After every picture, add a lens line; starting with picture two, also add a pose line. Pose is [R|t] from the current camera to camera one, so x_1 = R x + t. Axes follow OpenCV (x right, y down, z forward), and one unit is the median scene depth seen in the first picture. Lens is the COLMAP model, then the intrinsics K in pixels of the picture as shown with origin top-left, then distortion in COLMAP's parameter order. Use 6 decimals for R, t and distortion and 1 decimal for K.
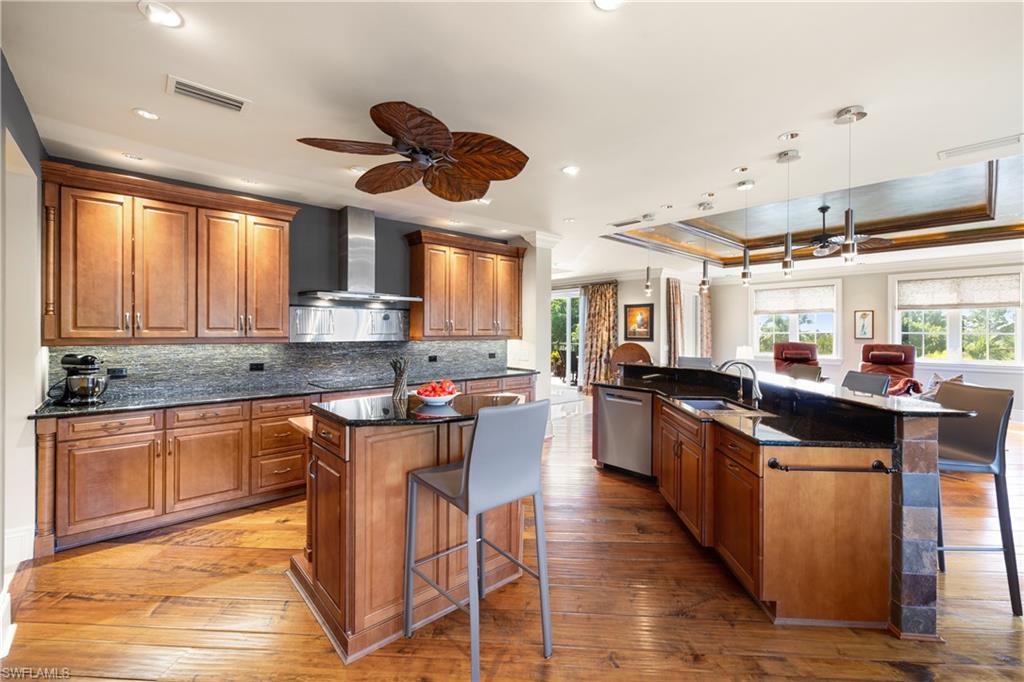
lens RADIAL K [[432.3, 0, 507.5], [0, 432.3, 334.8], [0, 0, 1]] dist [-0.003089, 0.001016]
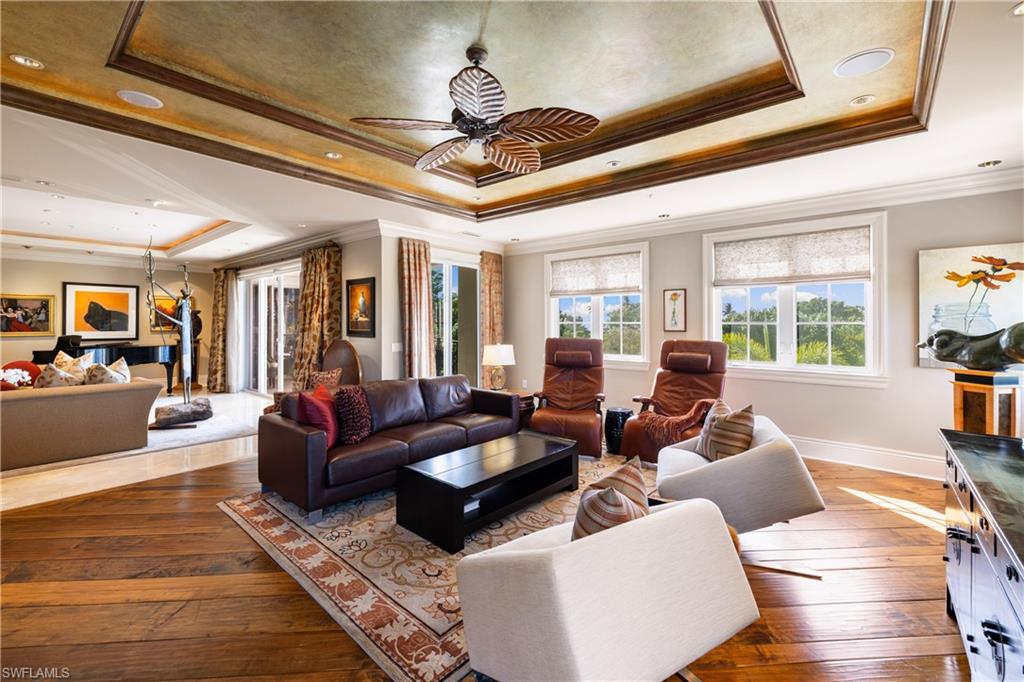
lens RADIAL K [[432.3, 0, 516.5], [0, 432.3, 324.9], [0, 0, 1]] dist [-0.003089, 0.001016]
pose [[0.990096, -0.003991, 0.140334, 0.498993], [0.004739, 0.999976, -0.004998, 0.001385], [-0.140311, 0.005614, 0.990092, 0.381842]]
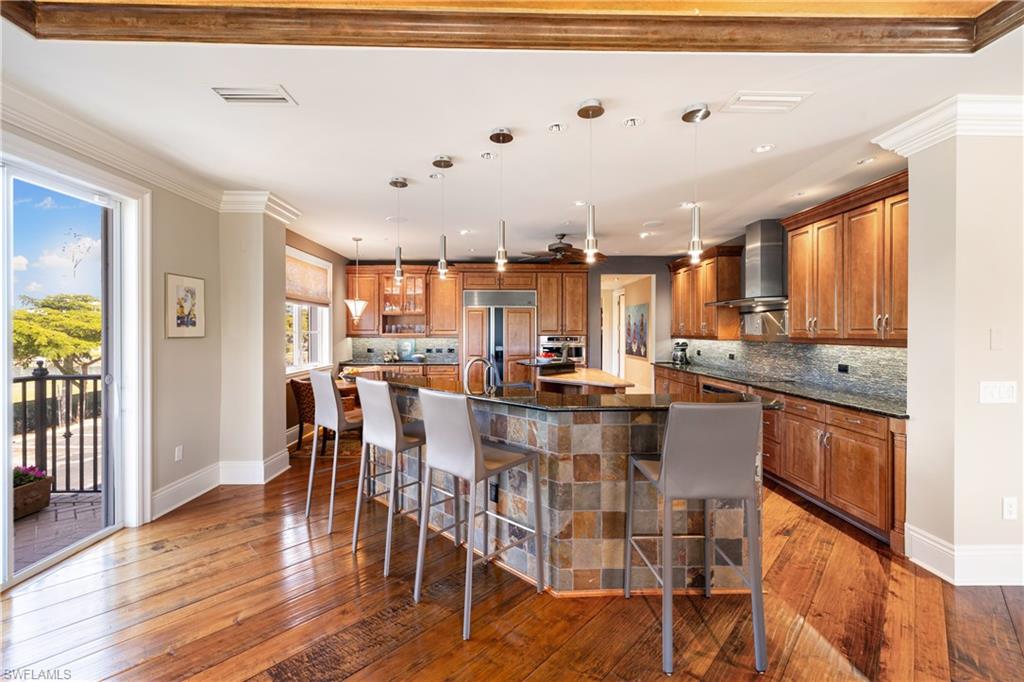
lens RADIAL K [[432.3, 0, 510.7], [0, 432.3, 333.2], [0, 0, 1]] dist [-0.003089, 0.001016]
pose [[-0.648915, -0.001544, -0.760860, 0.507589], [-0.009939, 0.999930, 0.006448, -0.003555], [0.760796, 0.011746, -0.648884, 0.684668]]
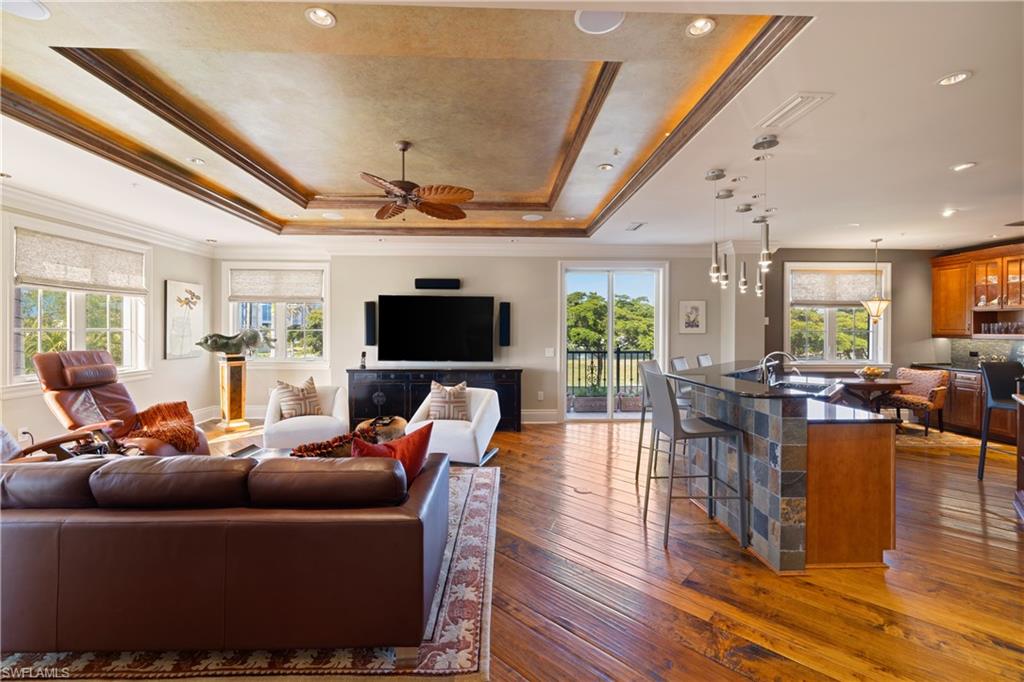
lens RADIAL K [[432.3, 0, 507.1], [0, 432.3, 332.2], [0, 0, 1]] dist [-0.003089, 0.001016]
pose [[-0.762654, -0.011761, 0.646700, 0.127616], [-0.000834, 0.999852, 0.017201, -0.009523], [-0.646806, 0.012579, -0.762551, 0.986970]]
